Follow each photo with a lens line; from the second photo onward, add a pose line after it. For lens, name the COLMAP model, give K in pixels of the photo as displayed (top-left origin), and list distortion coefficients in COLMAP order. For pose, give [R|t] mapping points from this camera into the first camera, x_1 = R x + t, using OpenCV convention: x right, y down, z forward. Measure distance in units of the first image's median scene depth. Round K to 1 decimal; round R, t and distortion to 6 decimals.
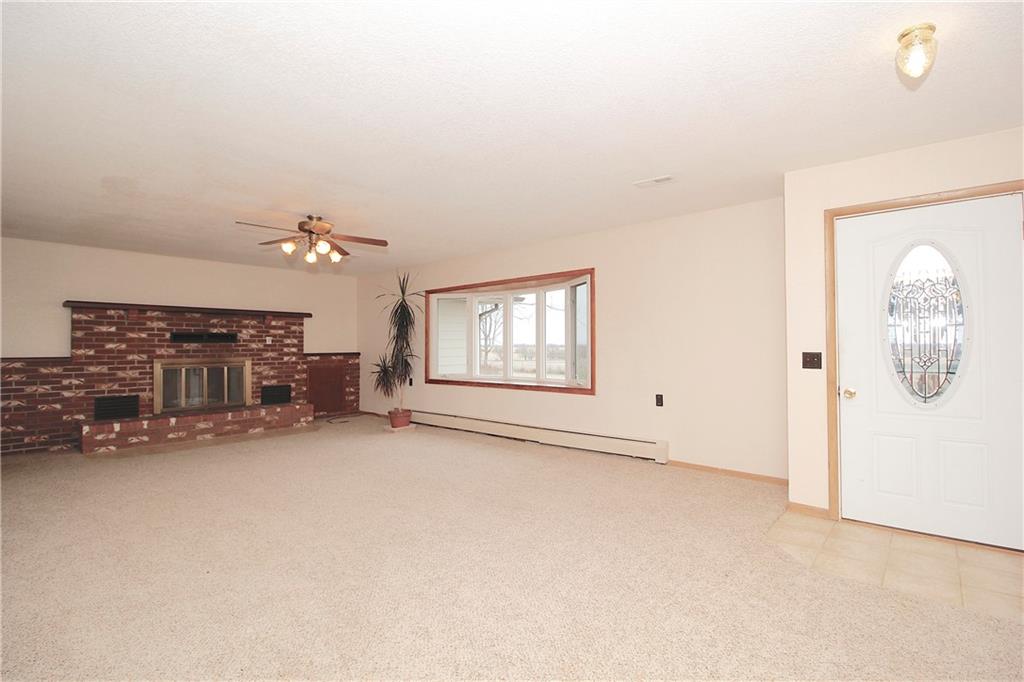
lens RADIAL K [[476.0, 0, 526.0], [0, 476.0, 341.3], [0, 0, 1]] dist [-0.003654, -0.009338]
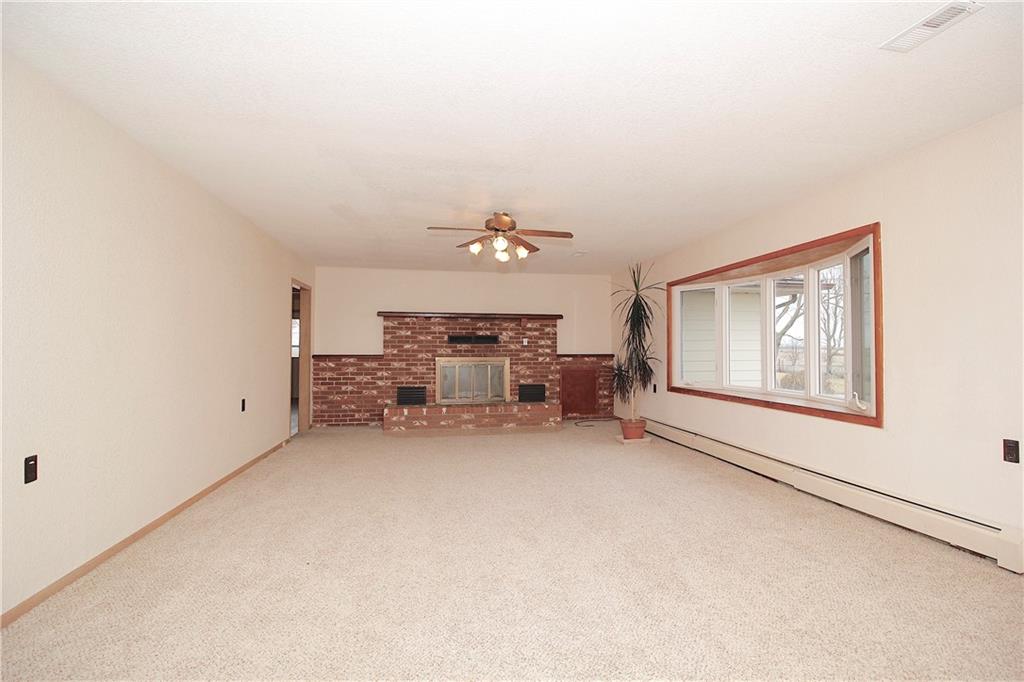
lens RADIAL K [[476.0, 0, 522.5], [0, 476.0, 343.5], [0, 0, 1]] dist [-0.003654, -0.009338]
pose [[0.780858, -0.000906, -0.624708, 0.132069], [0.001412, 0.999999, 0.000315, 0.001941], [0.624707, -0.001128, 0.780859, 0.183654]]
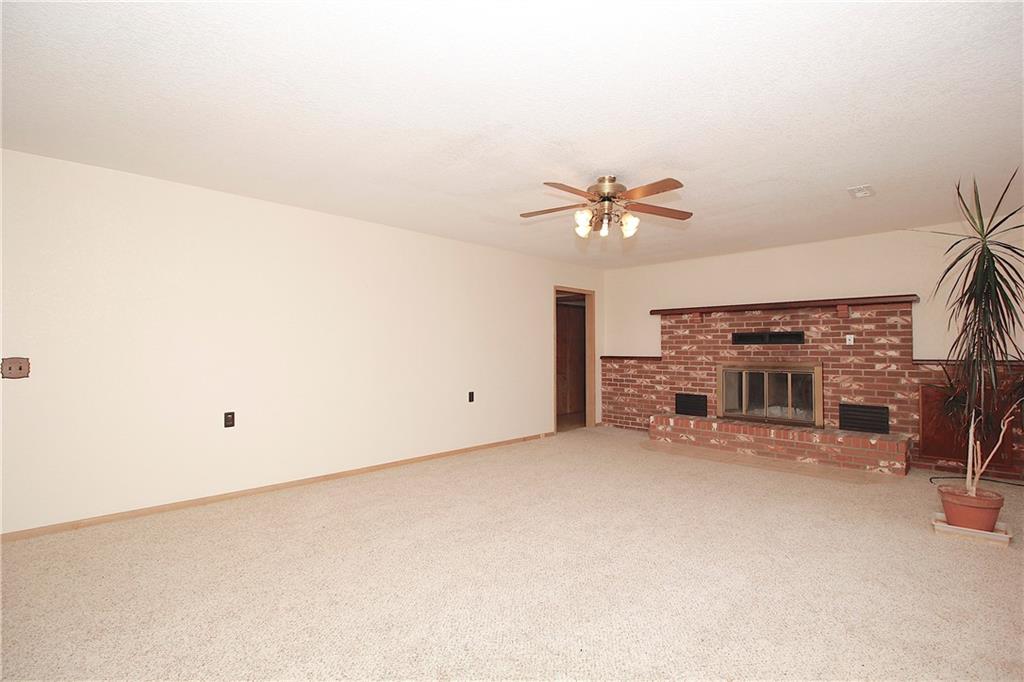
lens RADIAL K [[476.0, 0, 517.8], [0, 476.0, 341.1], [0, 0, 1]] dist [-0.003654, -0.009338]
pose [[-0.076048, -0.009982, -0.997054, 0.222722], [0.012614, 0.999860, -0.010972, 0.001726], [0.997024, -0.013411, -0.075912, 0.623961]]
